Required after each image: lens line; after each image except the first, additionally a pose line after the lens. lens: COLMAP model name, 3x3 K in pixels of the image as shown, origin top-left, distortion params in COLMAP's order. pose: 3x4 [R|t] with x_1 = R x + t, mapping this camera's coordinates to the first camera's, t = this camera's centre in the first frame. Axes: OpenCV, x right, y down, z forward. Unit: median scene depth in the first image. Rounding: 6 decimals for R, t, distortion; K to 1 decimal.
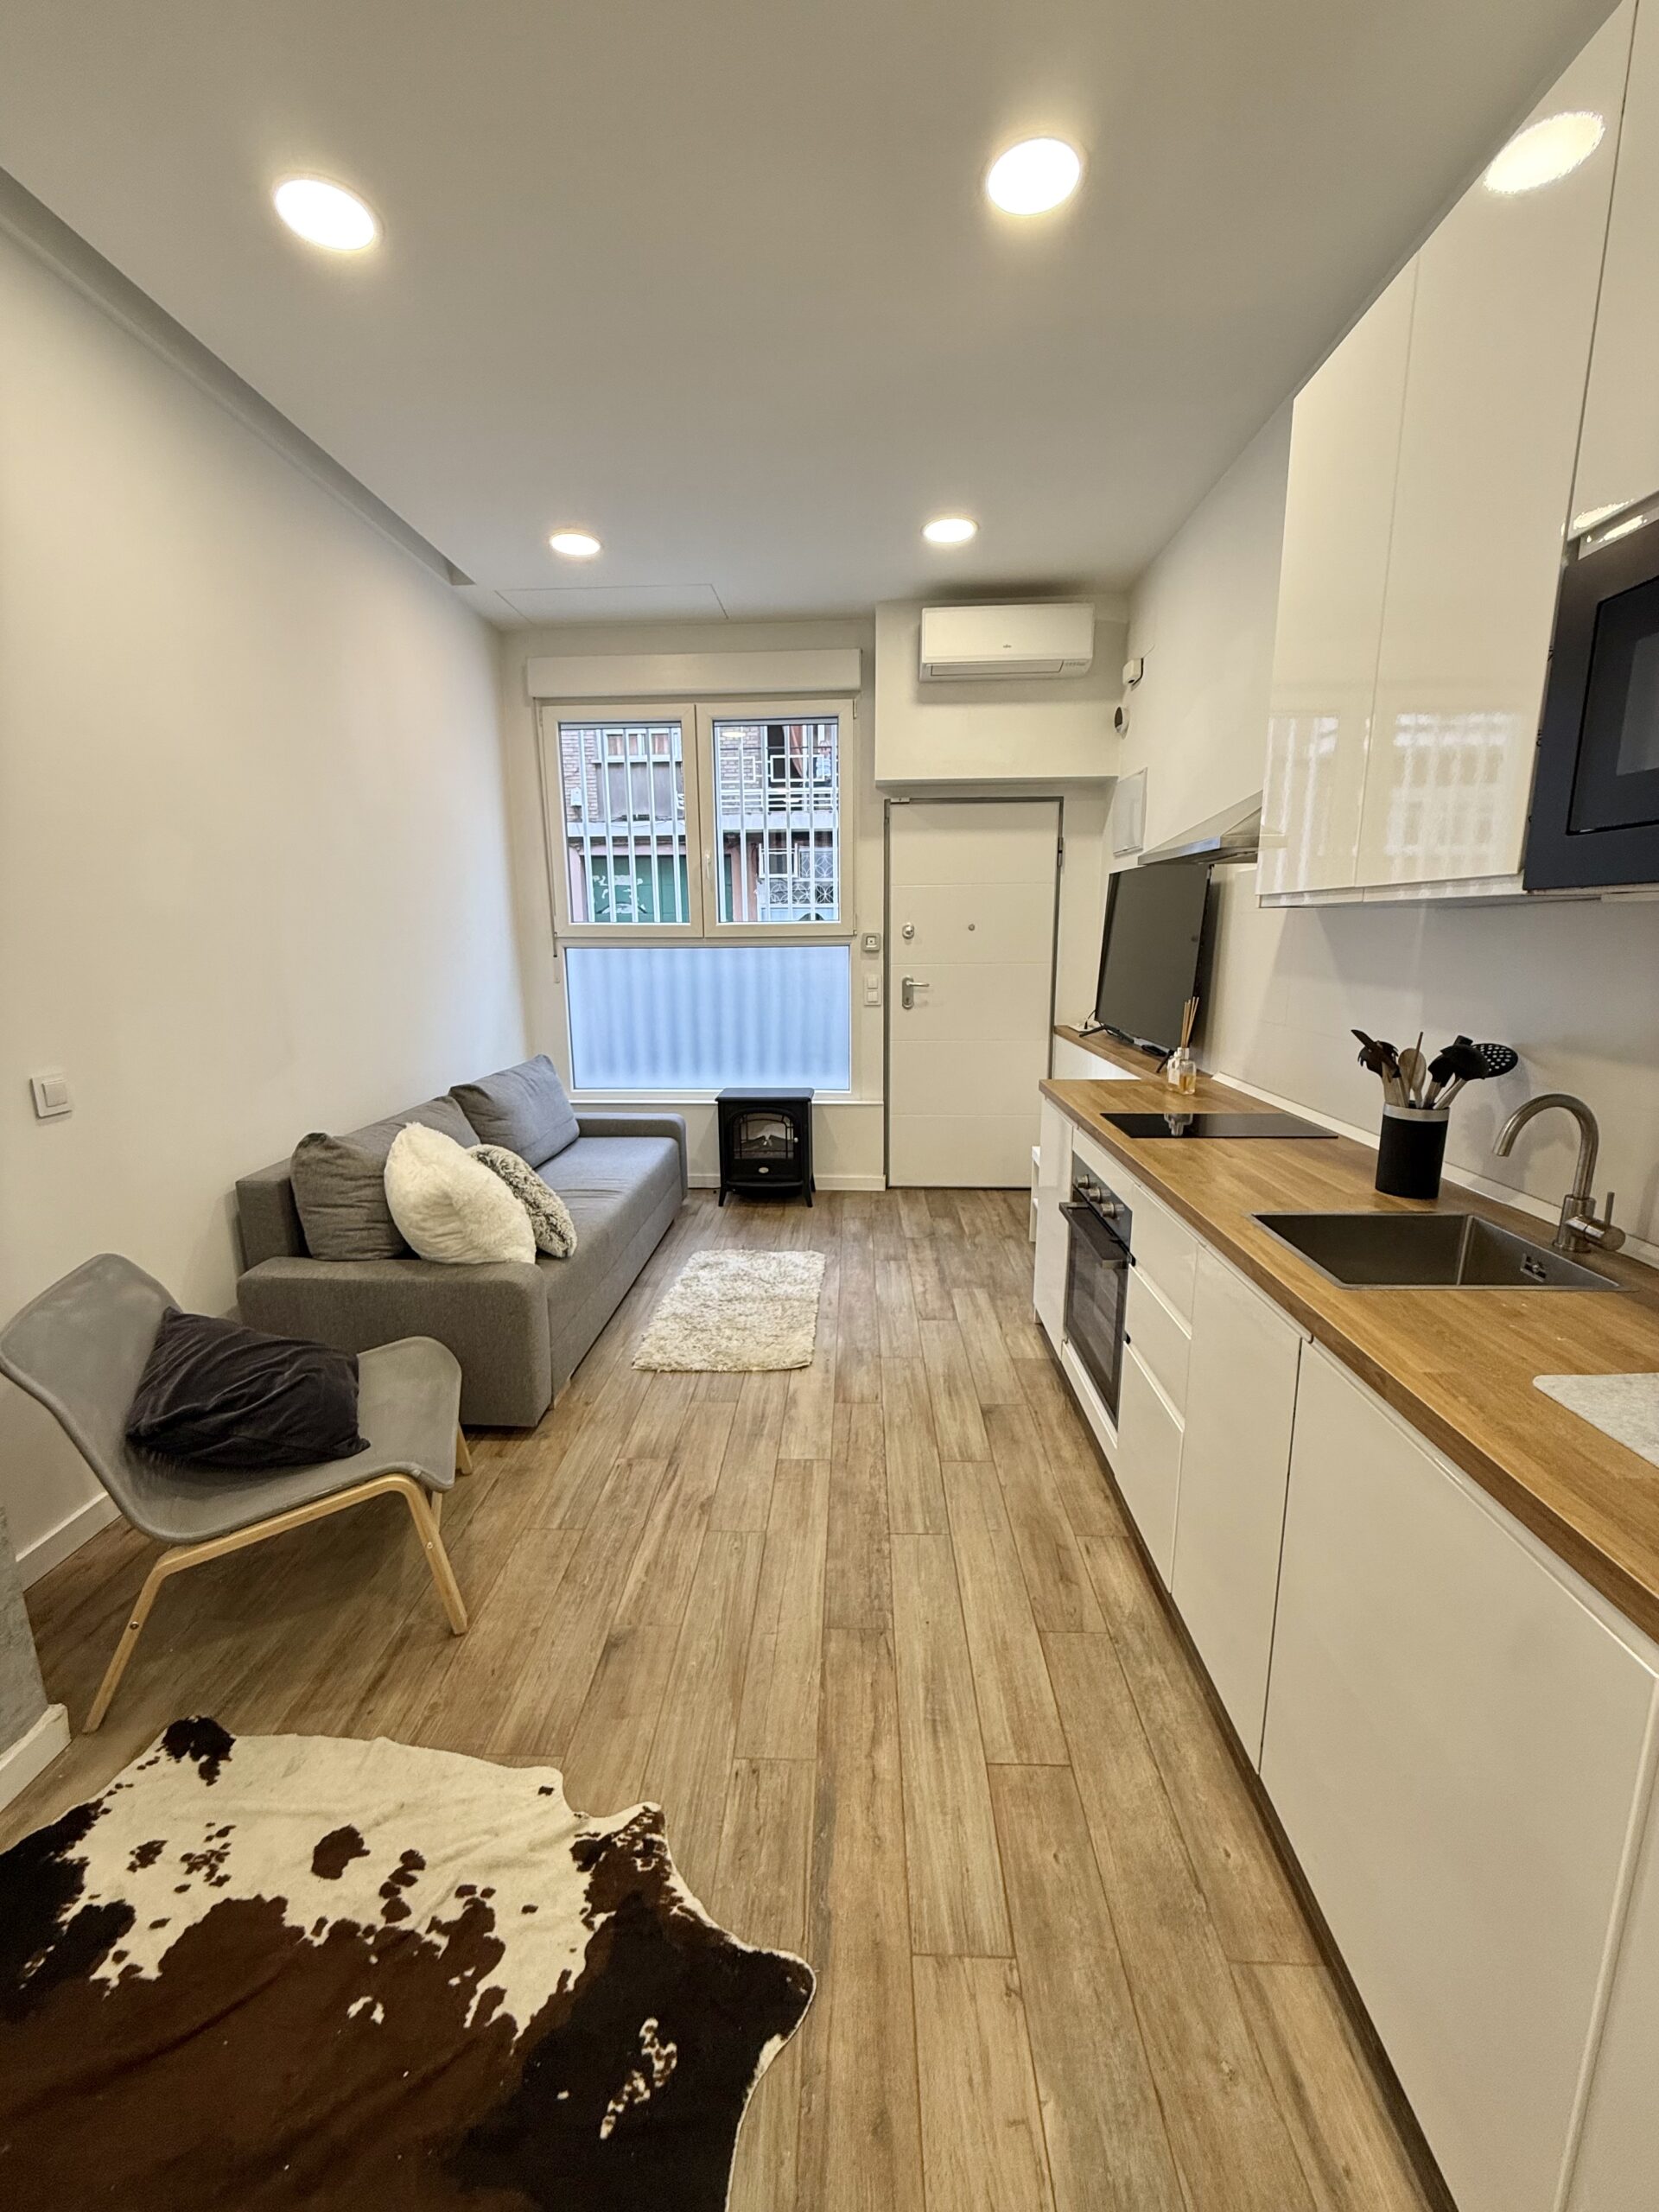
lens RADIAL K [[880.7, 0, 827.1], [0, 880.7, 1103.7], [0, 0, 1]] dist [-0.000670, 0.000530]
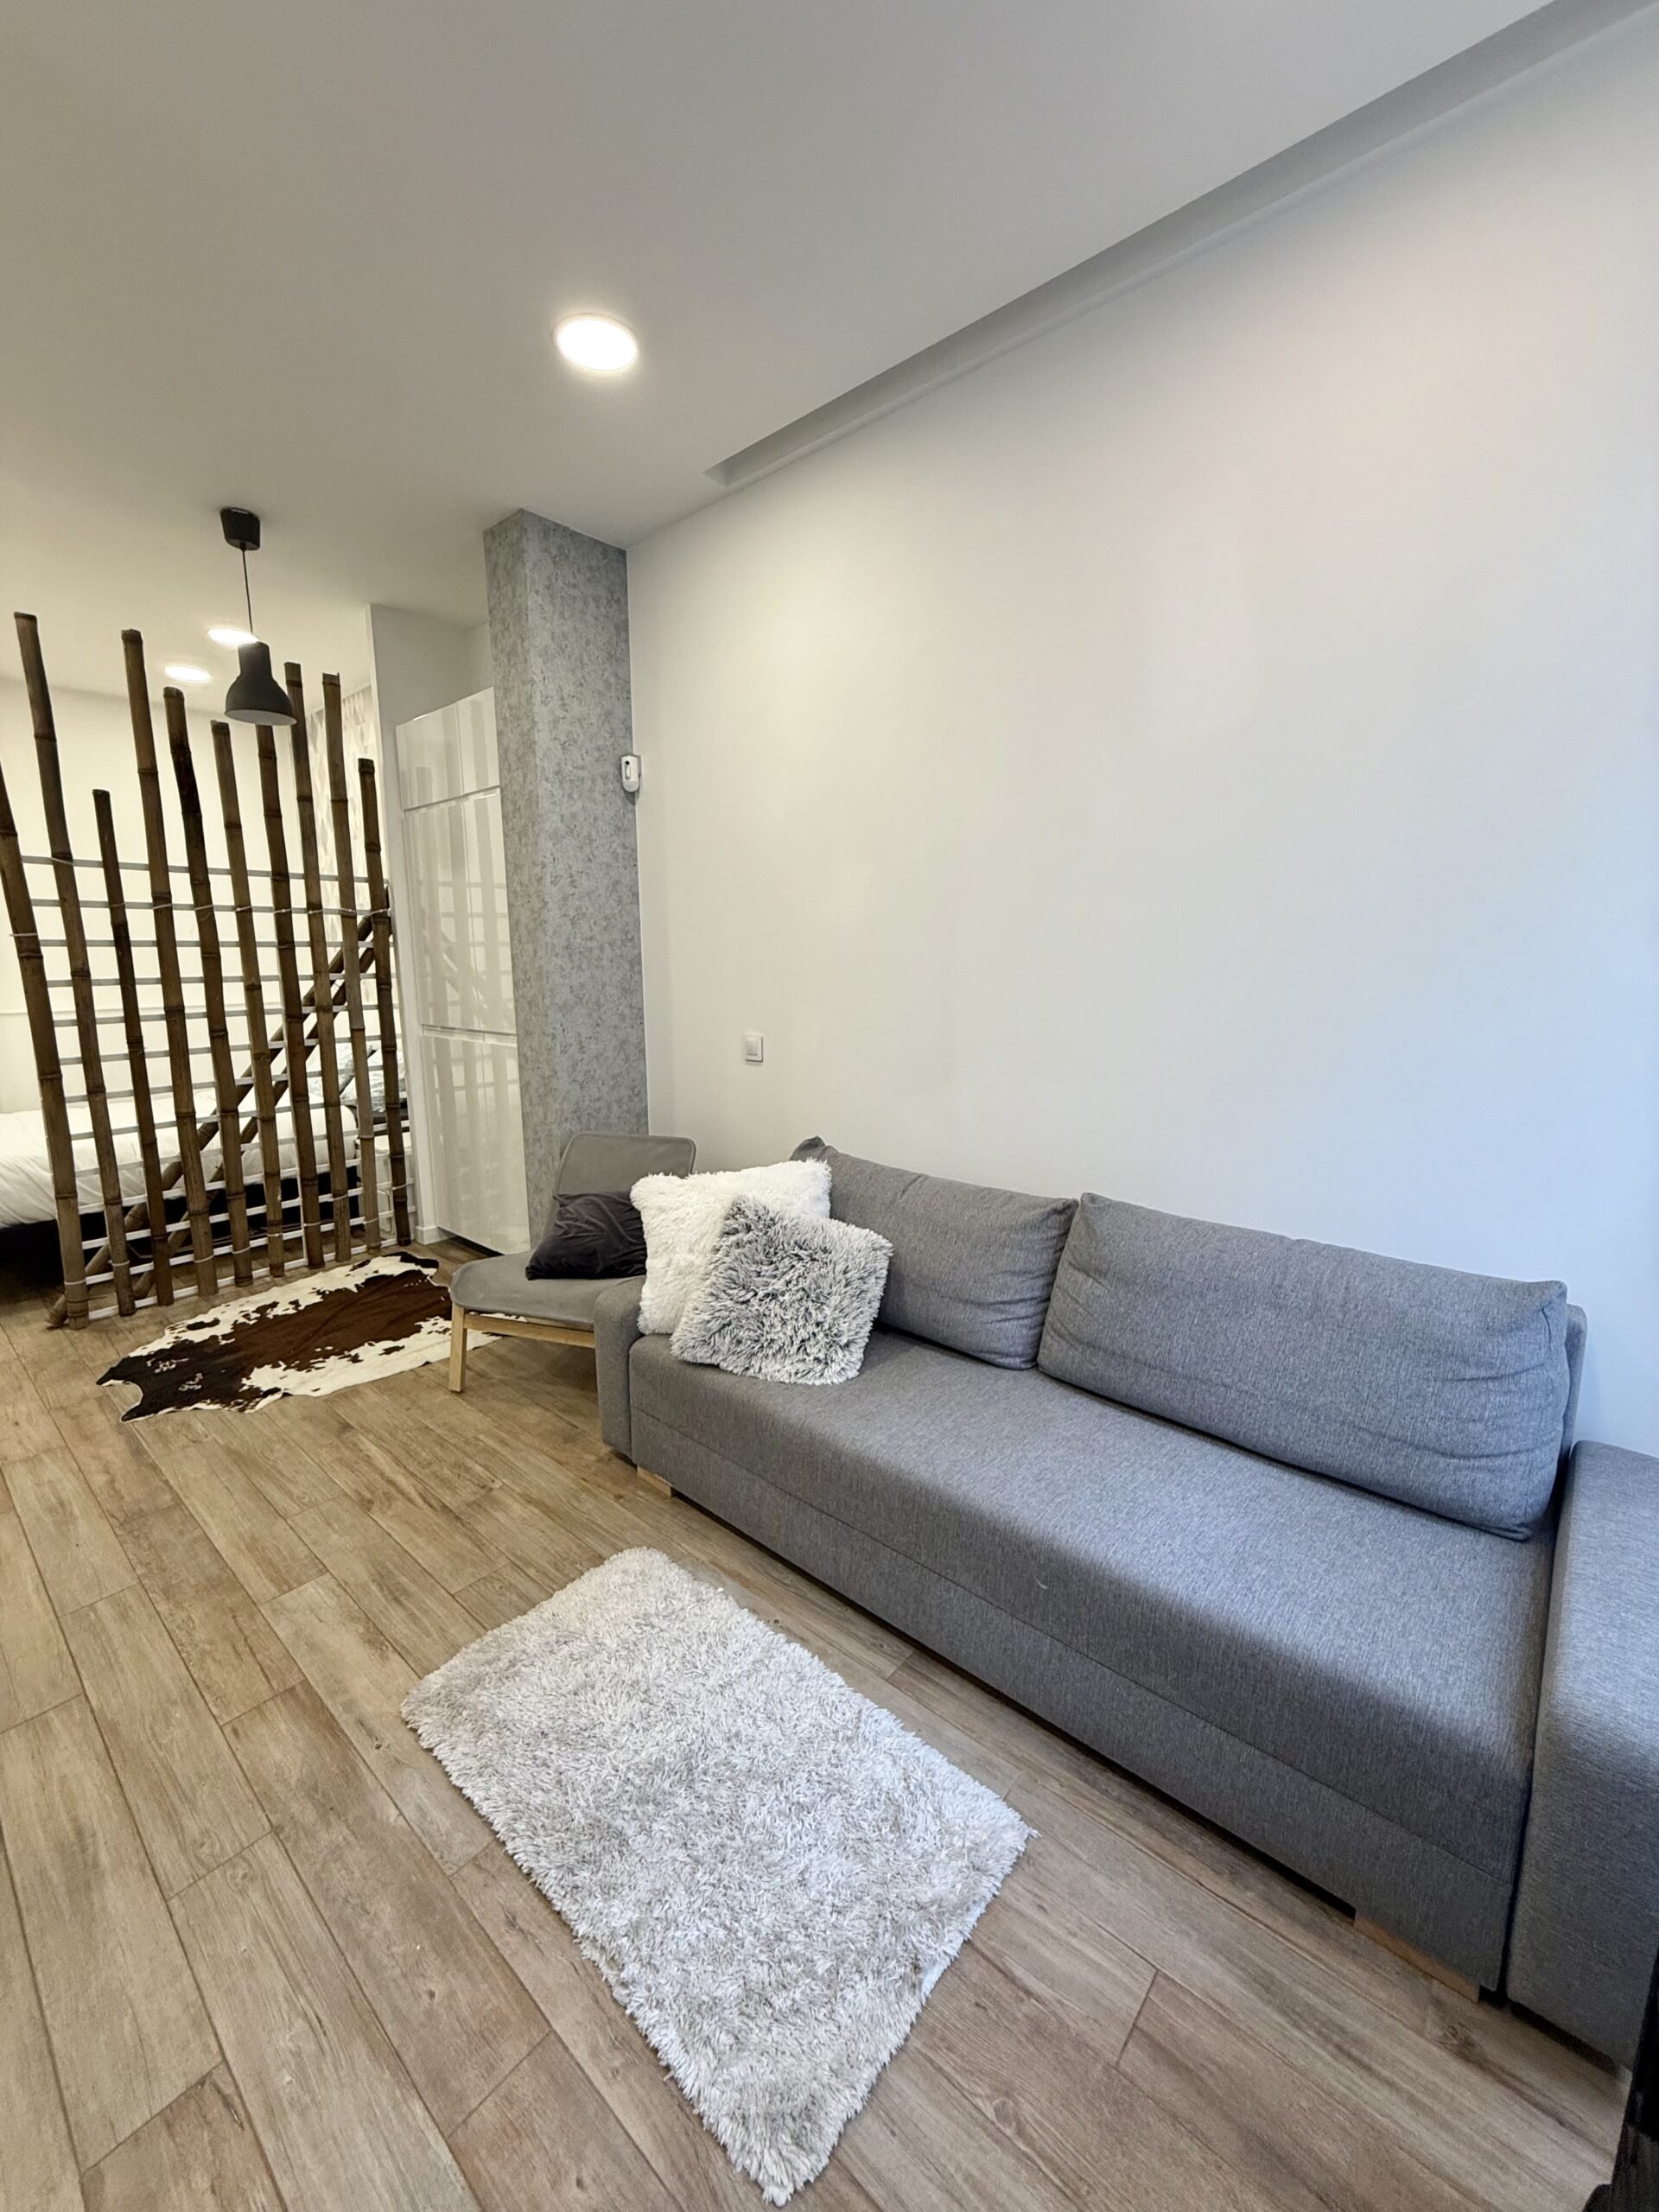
lens RADIAL K [[880.7, 0, 827.1], [0, 880.7, 1103.7], [0, 0, 1]] dist [-0.000670, 0.000530]
pose [[-0.631640, 0.145202, -0.761543, 0.229634], [-0.137221, 0.945855, 0.294158, -0.351455], [0.763021, 0.290302, -0.577515, 1.794852]]
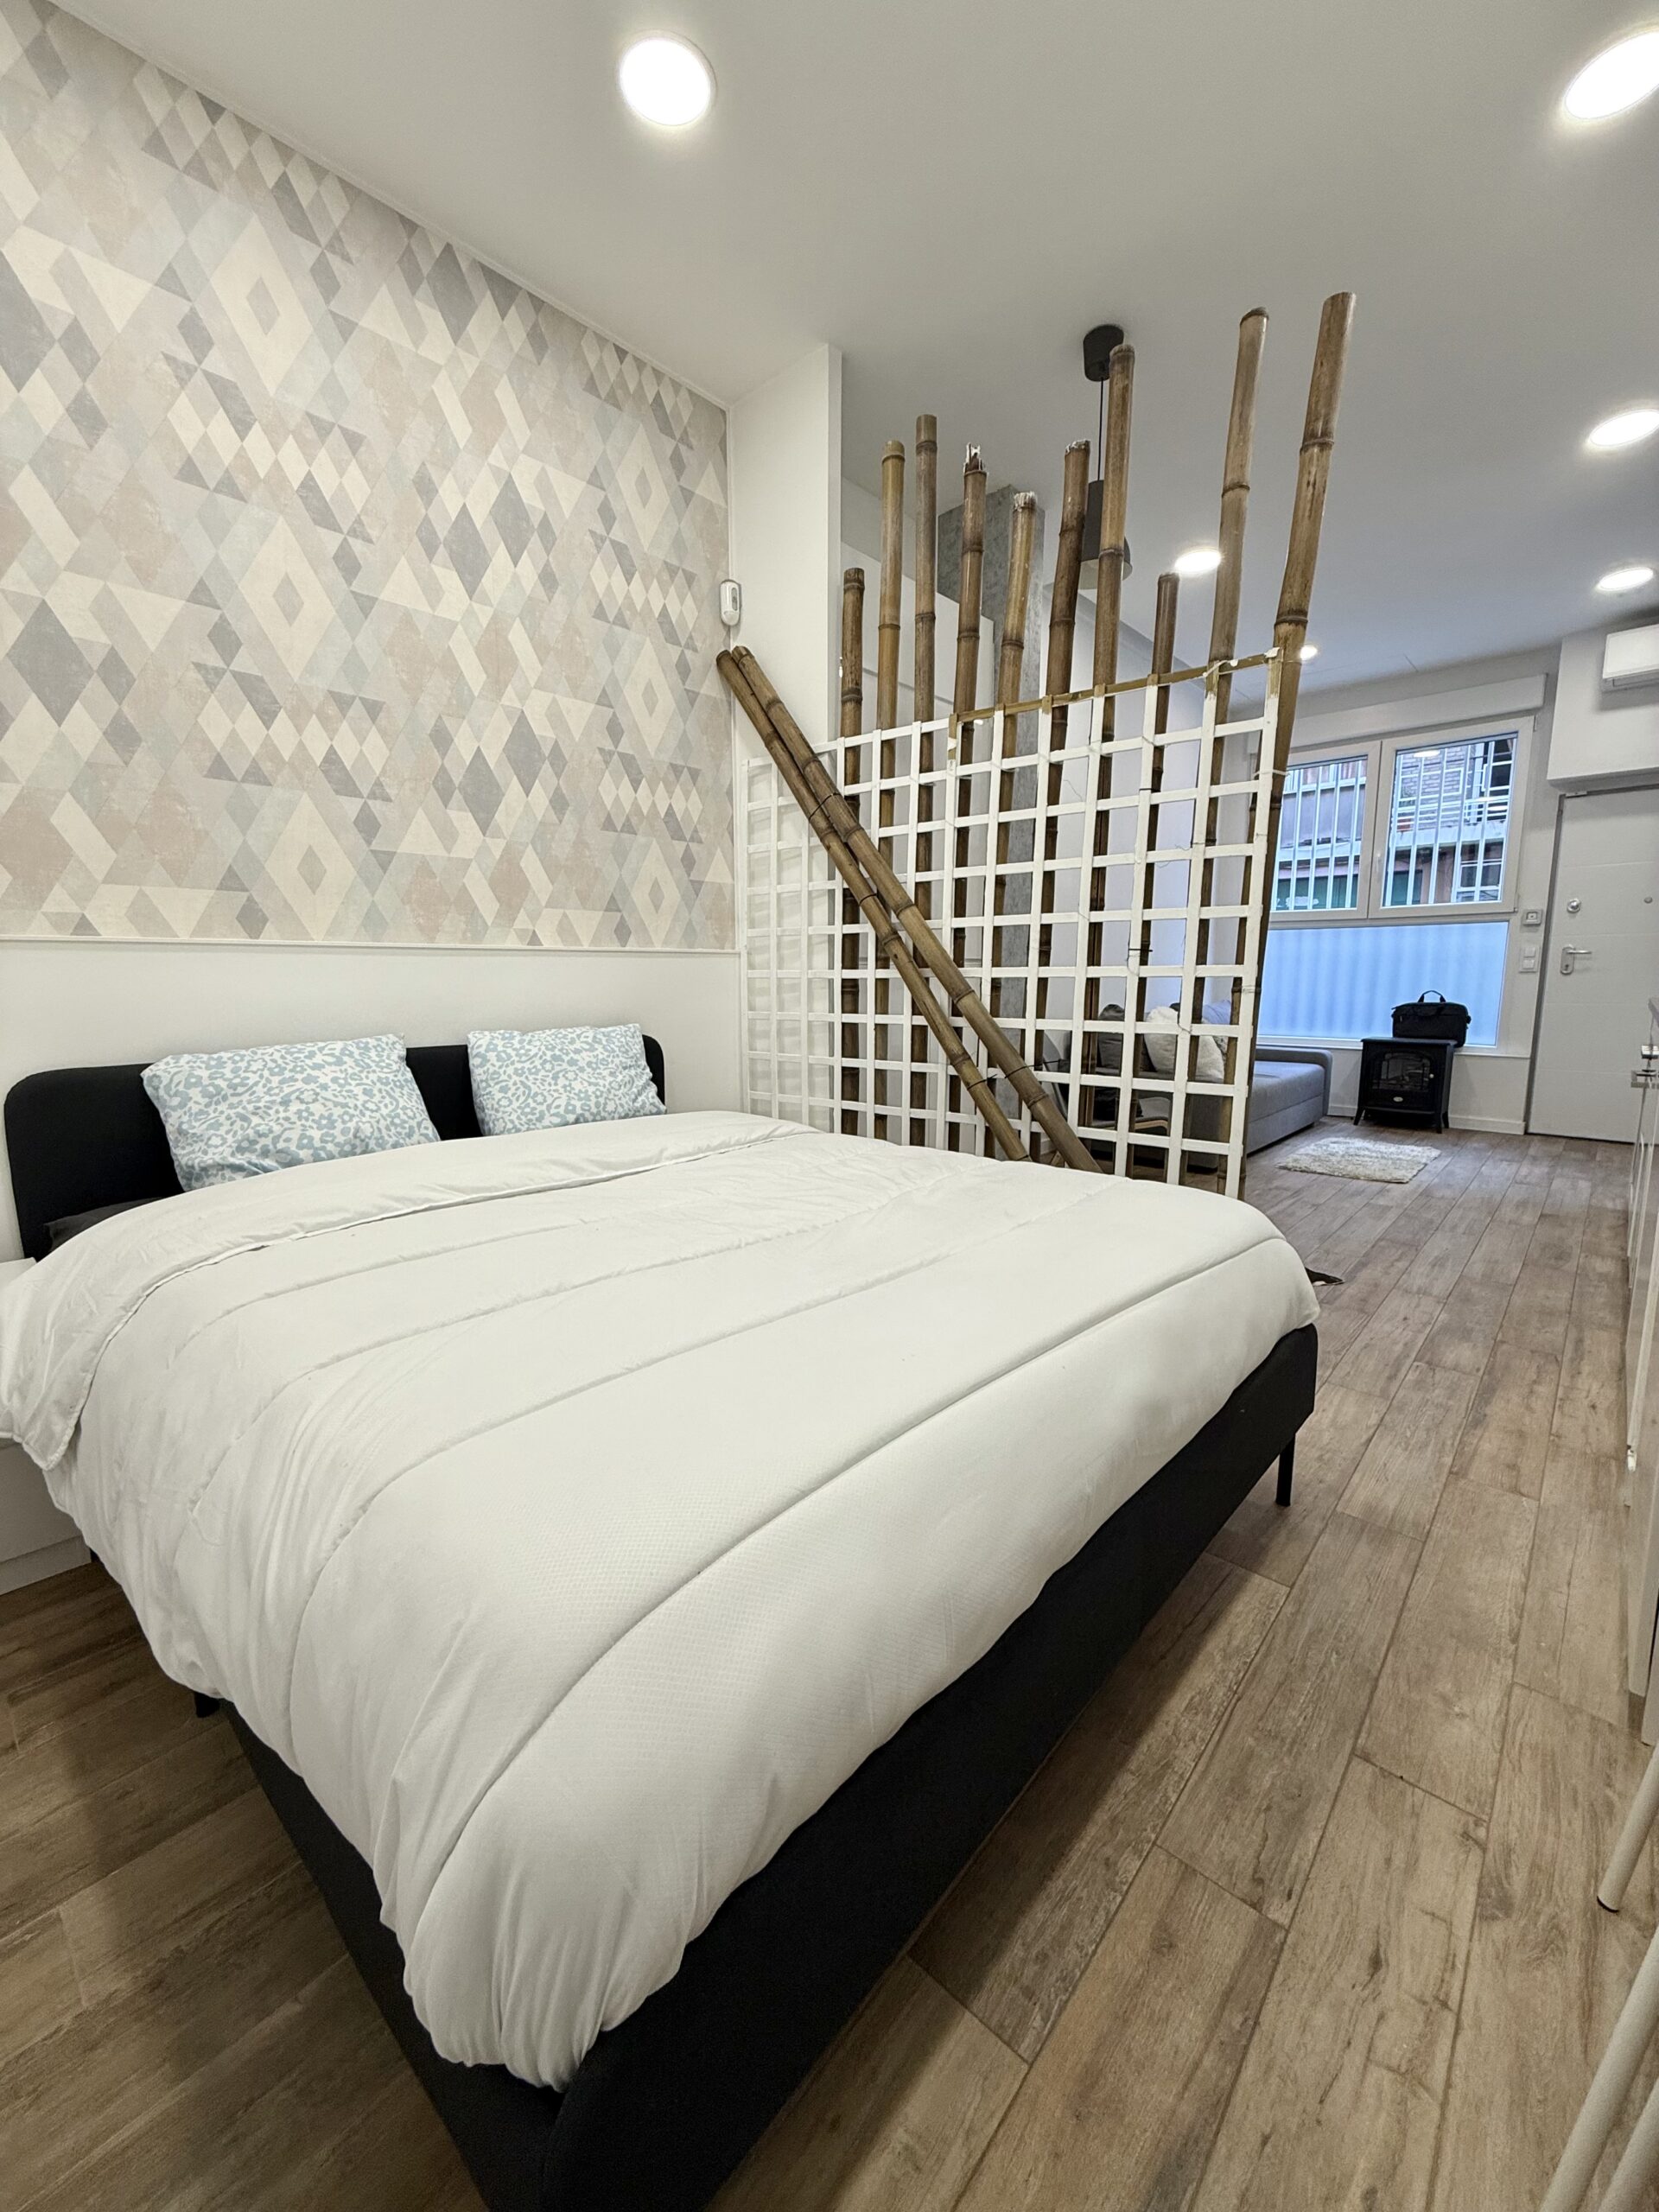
lens RADIAL K [[880.7, 0, 827.1], [0, 880.7, 1103.7], [0, 0, 1]] dist [-0.000670, 0.000530]
pose [[0.765351, 0.099964, -0.635803, 0.204522], [-0.127733, 0.991806, 0.002178, 0.360455], [0.630811, 0.079546, 0.771849, -0.951368]]
